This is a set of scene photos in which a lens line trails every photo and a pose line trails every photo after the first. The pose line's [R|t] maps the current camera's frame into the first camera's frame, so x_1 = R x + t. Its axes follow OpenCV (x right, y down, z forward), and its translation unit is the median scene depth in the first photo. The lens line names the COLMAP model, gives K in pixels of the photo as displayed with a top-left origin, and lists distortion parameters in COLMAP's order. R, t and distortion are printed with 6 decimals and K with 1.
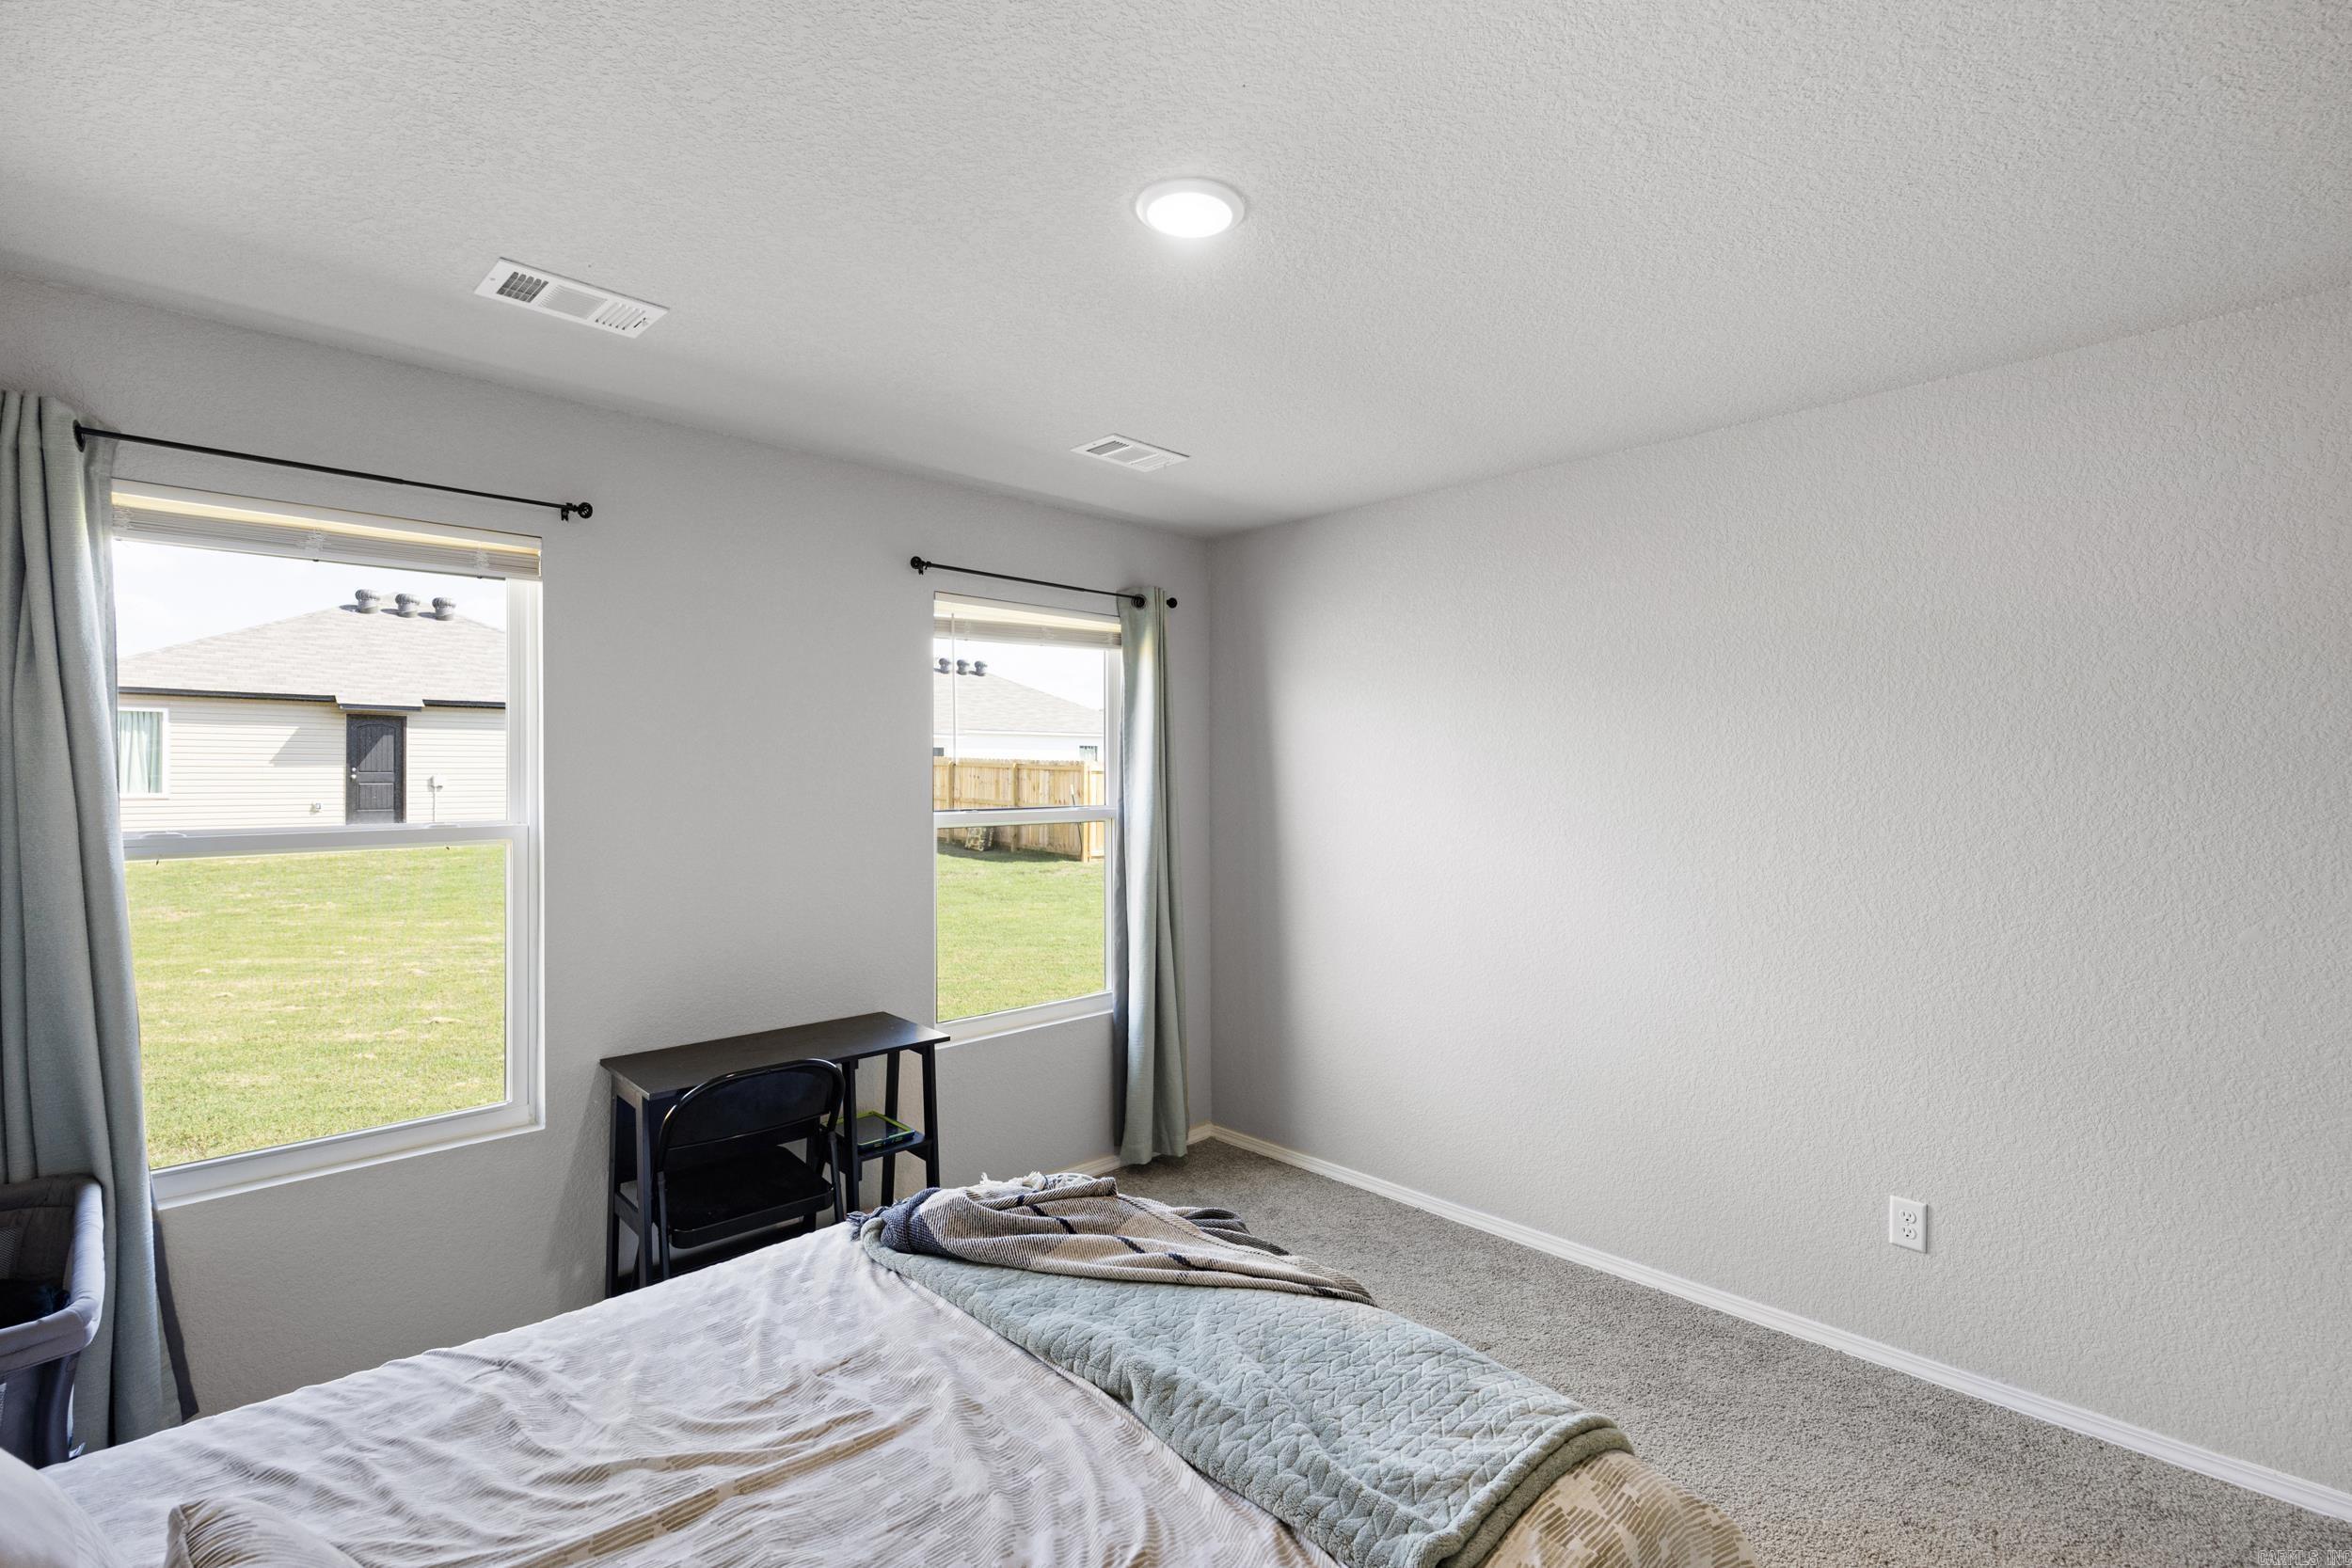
lens RADIAL K [[1053.2, 0, 1210.4], [0, 1053.2, 784.4], [0, 0, 1]] dist [0.002511, 0.000407]
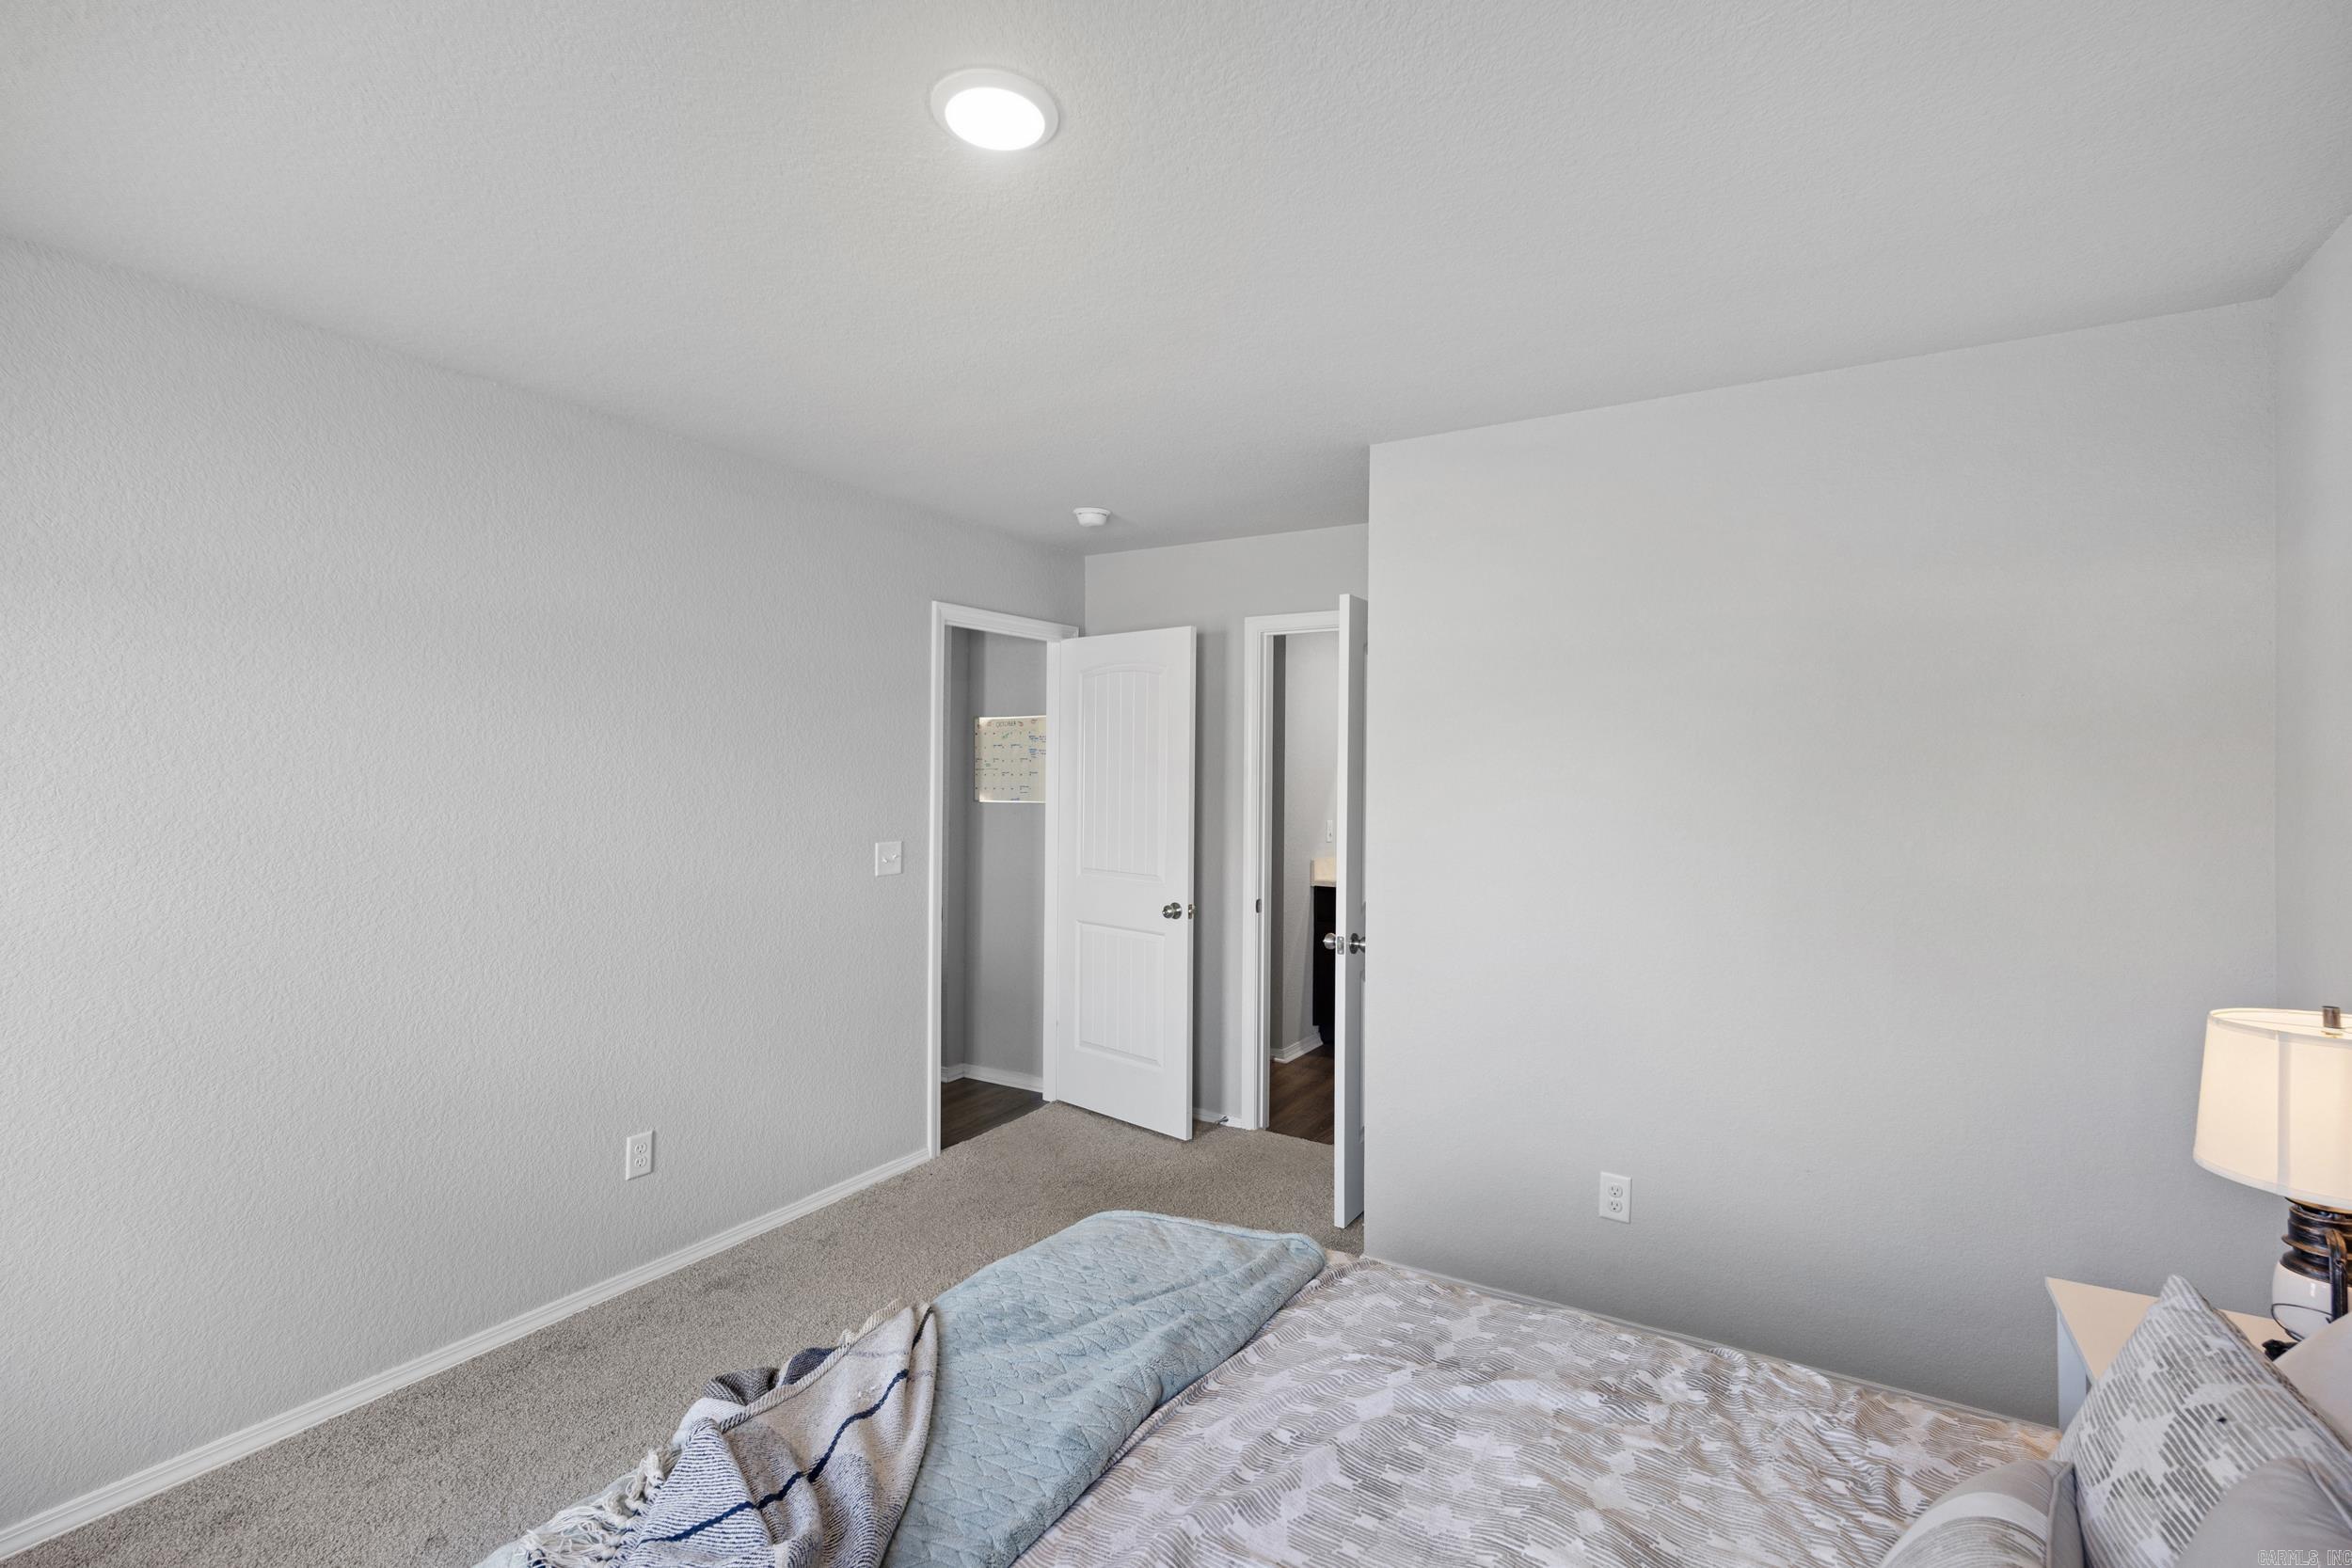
lens RADIAL K [[1052.6, 0, 1187.0], [0, 1052.6, 780.4], [0, 0, 1]] dist [-0.003201, -0.000328]
pose [[-0.242665, -0.004078, 0.970102, -0.596620], [-0.000319, 0.999991, 0.004123, 0.003079], [-0.970110, 0.000691, -0.242664, 0.701817]]
